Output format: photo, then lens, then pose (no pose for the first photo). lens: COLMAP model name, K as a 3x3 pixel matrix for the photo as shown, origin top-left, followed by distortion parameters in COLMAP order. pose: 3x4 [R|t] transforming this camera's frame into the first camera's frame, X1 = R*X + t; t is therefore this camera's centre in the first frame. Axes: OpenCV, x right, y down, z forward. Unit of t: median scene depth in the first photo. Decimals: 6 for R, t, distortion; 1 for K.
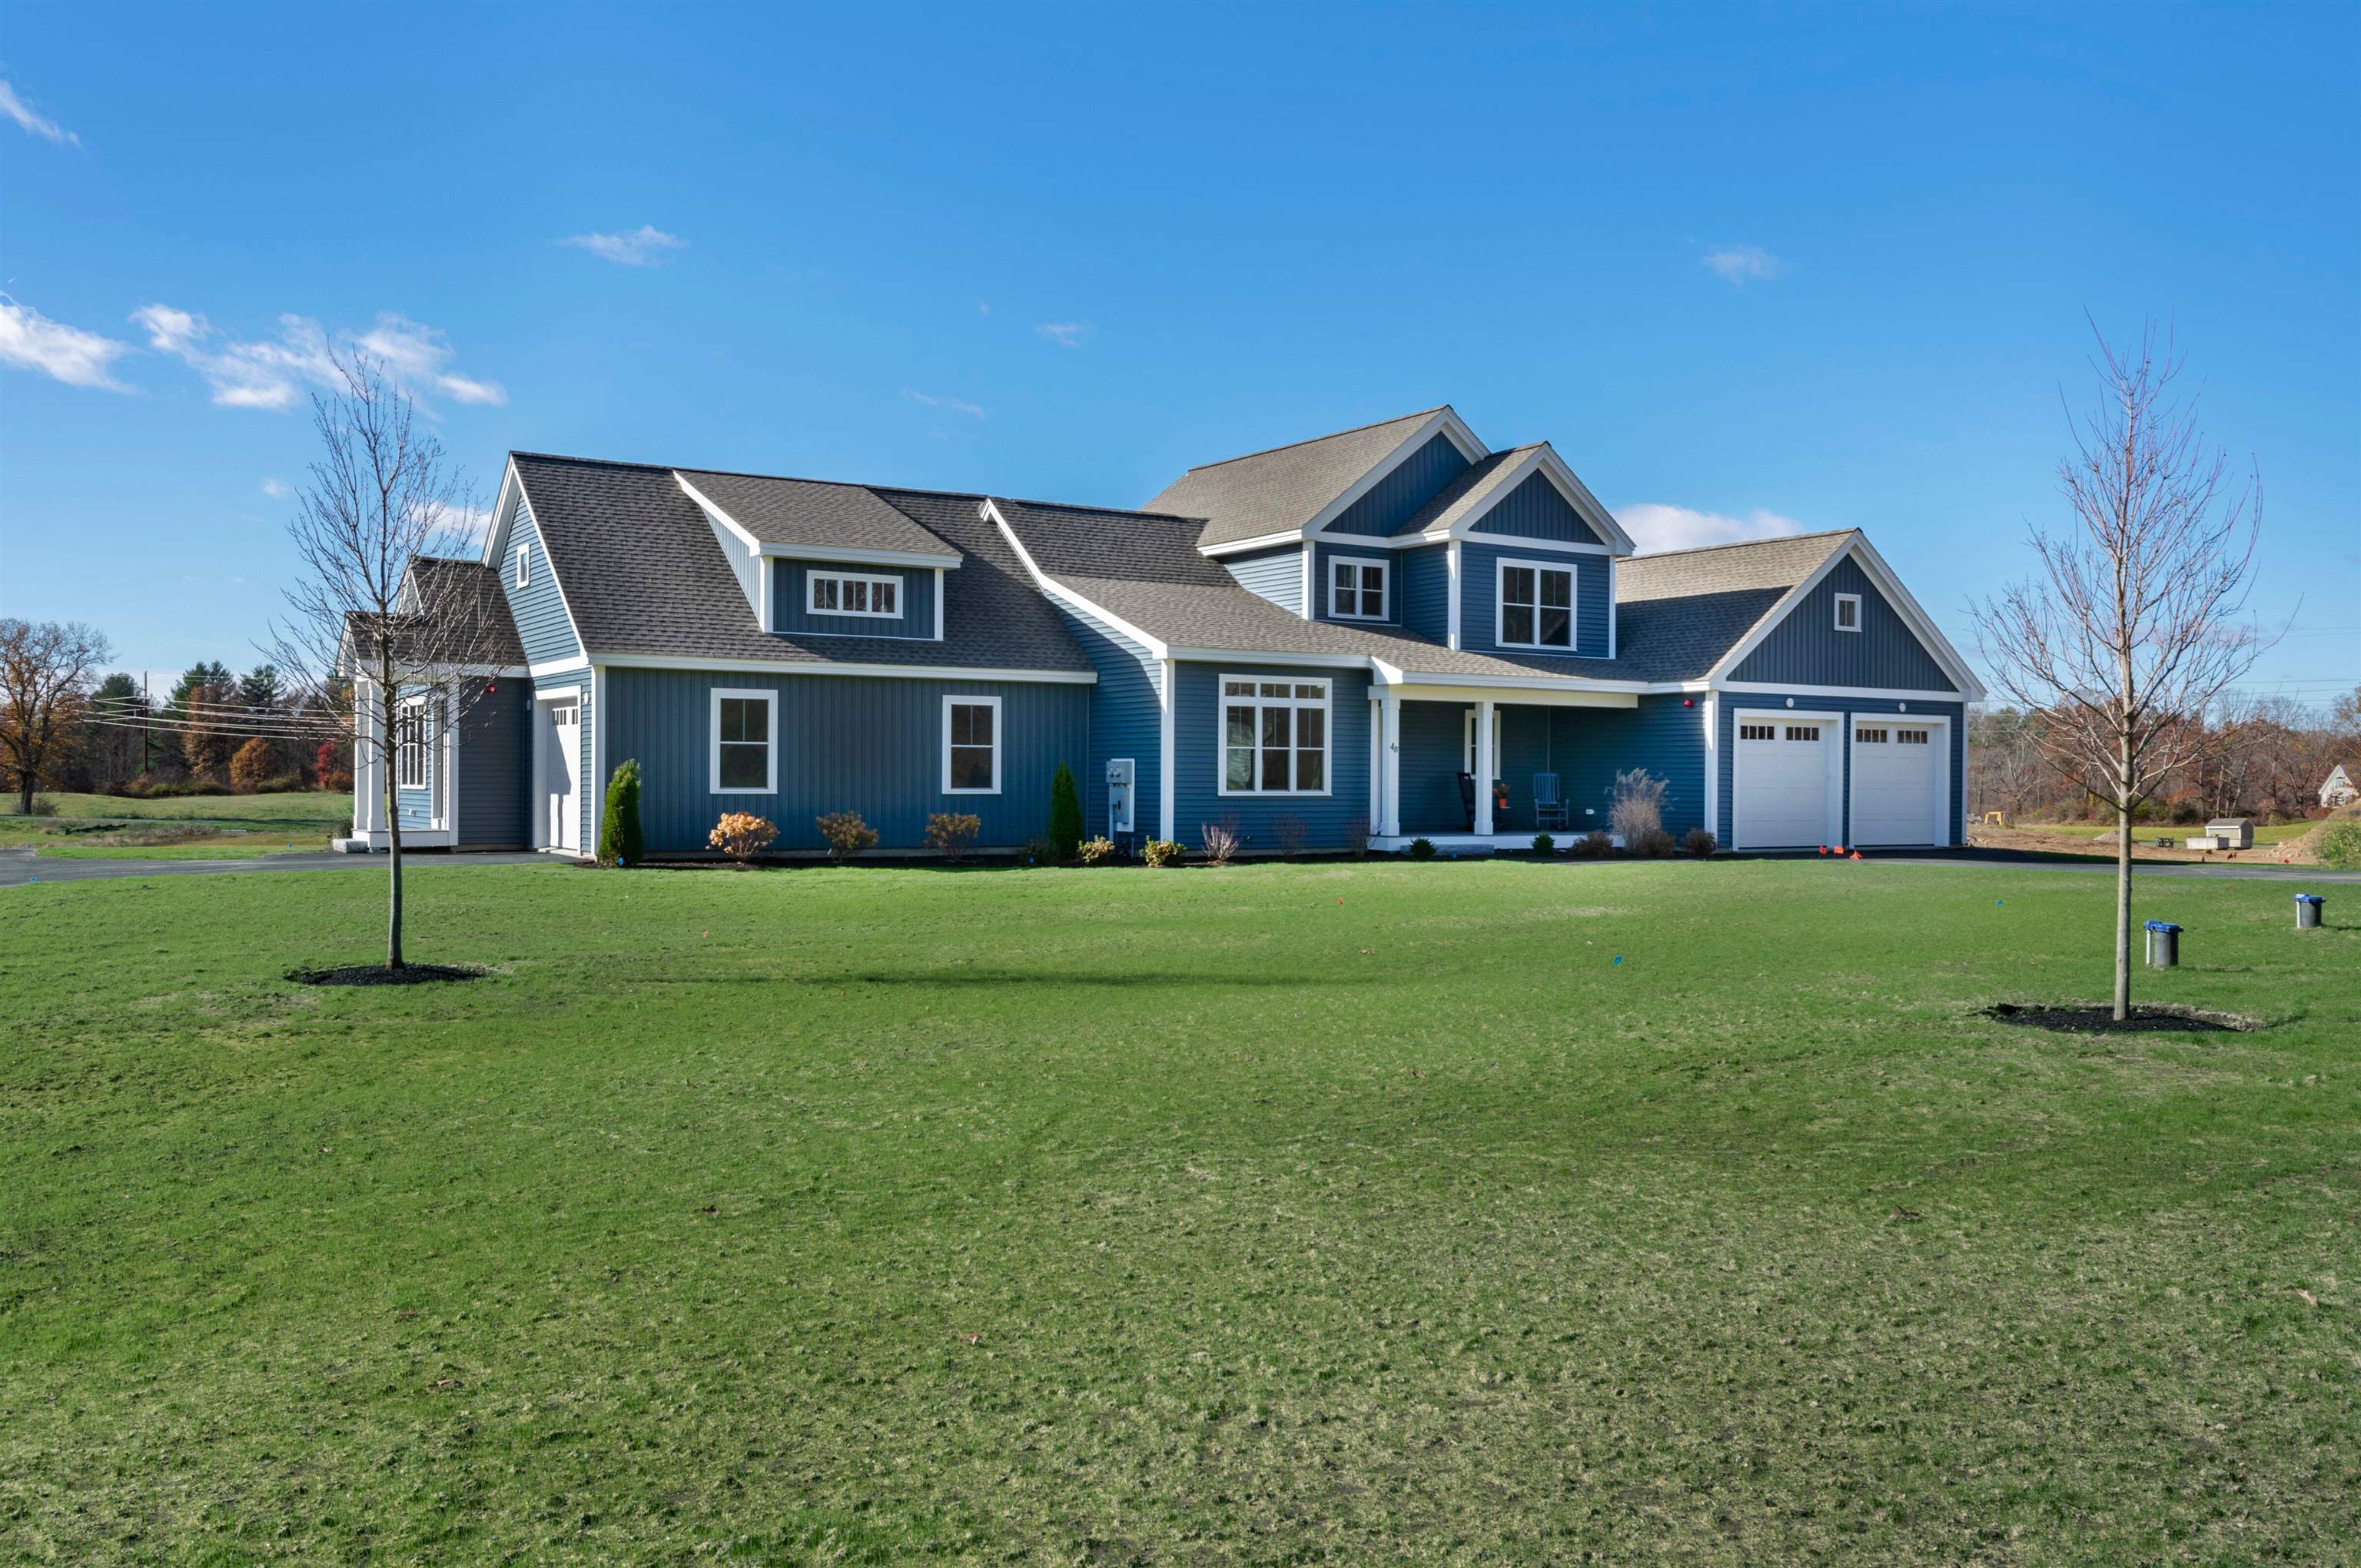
lens RADIAL K [[1861.9, 0, 1189.2], [0, 1861.9, 787.0], [0, 0, 1]] dist [0.002367, -0.003732]
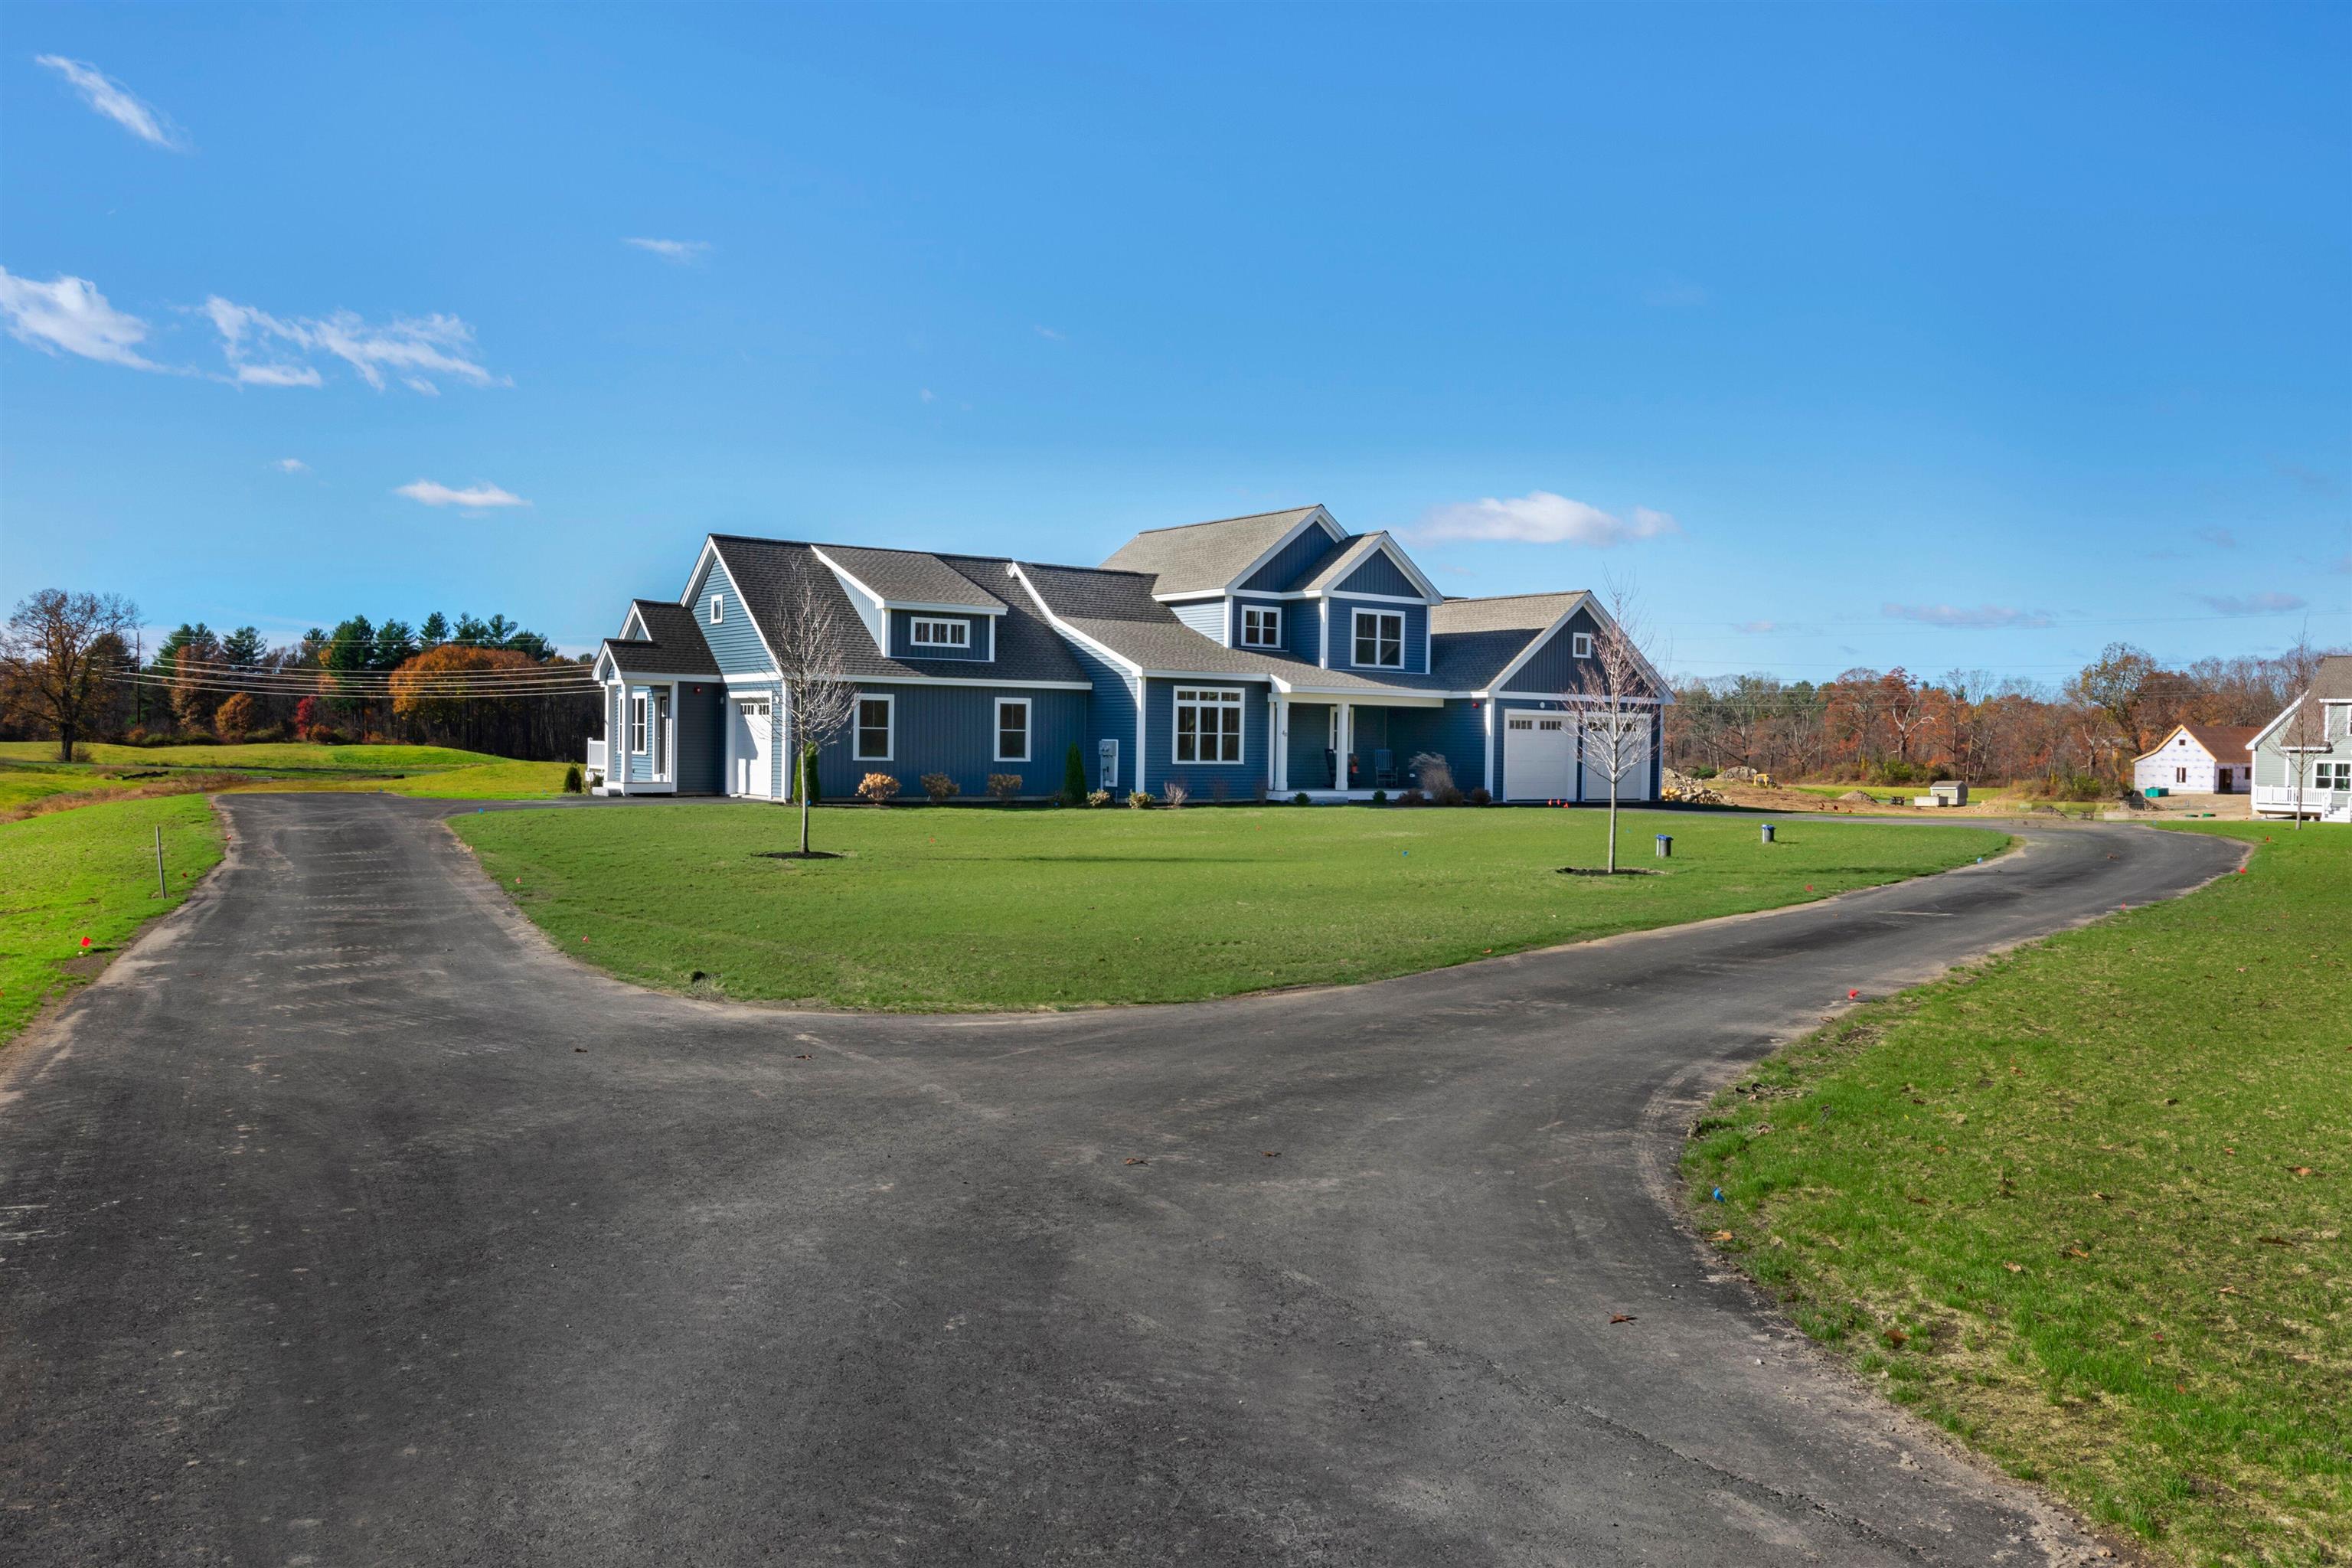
lens RADIAL K [[1656.4, 0, 1158.6], [0, 1656.4, 784.2], [0, 0, 1]] dist [0.029762, 0.003237]
pose [[0.998934, 0.007693, 0.045509, -0.053657], [-0.008763, 0.999689, 0.023365, -0.009672], [-0.045315, -0.023738, 0.998691, -0.352135]]
